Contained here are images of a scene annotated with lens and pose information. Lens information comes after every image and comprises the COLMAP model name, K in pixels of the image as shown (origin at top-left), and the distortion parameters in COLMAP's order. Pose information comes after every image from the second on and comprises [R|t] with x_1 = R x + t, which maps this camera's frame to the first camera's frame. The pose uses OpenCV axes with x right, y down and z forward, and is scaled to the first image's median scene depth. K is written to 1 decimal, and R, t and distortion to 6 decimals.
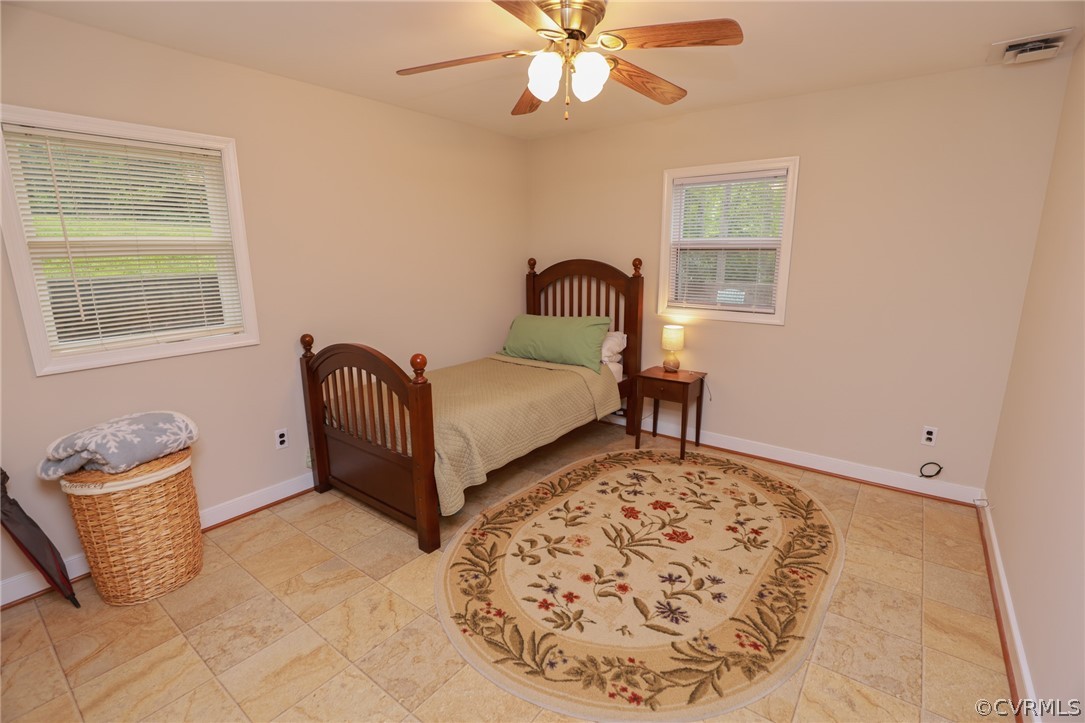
lens RADIAL K [[493.7, 0, 544.9], [0, 493.7, 364.5], [0, 0, 1]] dist [-0.029220, 0.001704]
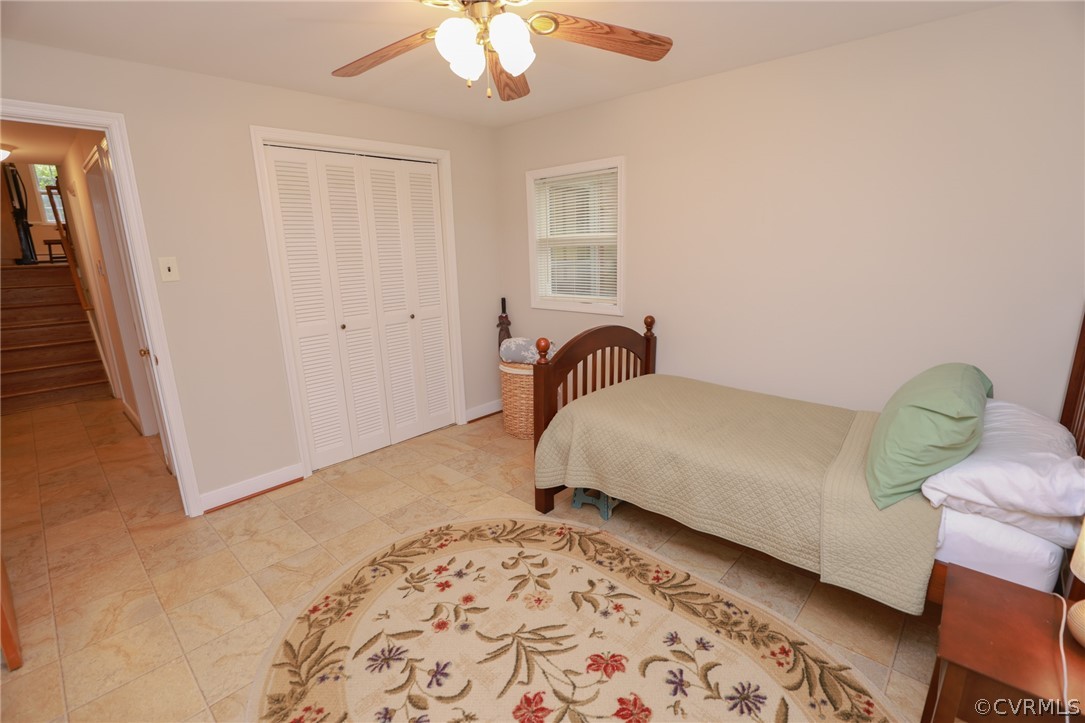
lens RADIAL K [[493.7, 0, 544.5], [0, 493.7, 362.2], [0, 0, 1]] dist [-0.029220, 0.001704]
pose [[-0.092518, 0.236663, -0.967177, 0.905332], [-0.196381, 0.947927, 0.250738, -0.267721], [0.976153, 0.213133, -0.041224, 1.130189]]
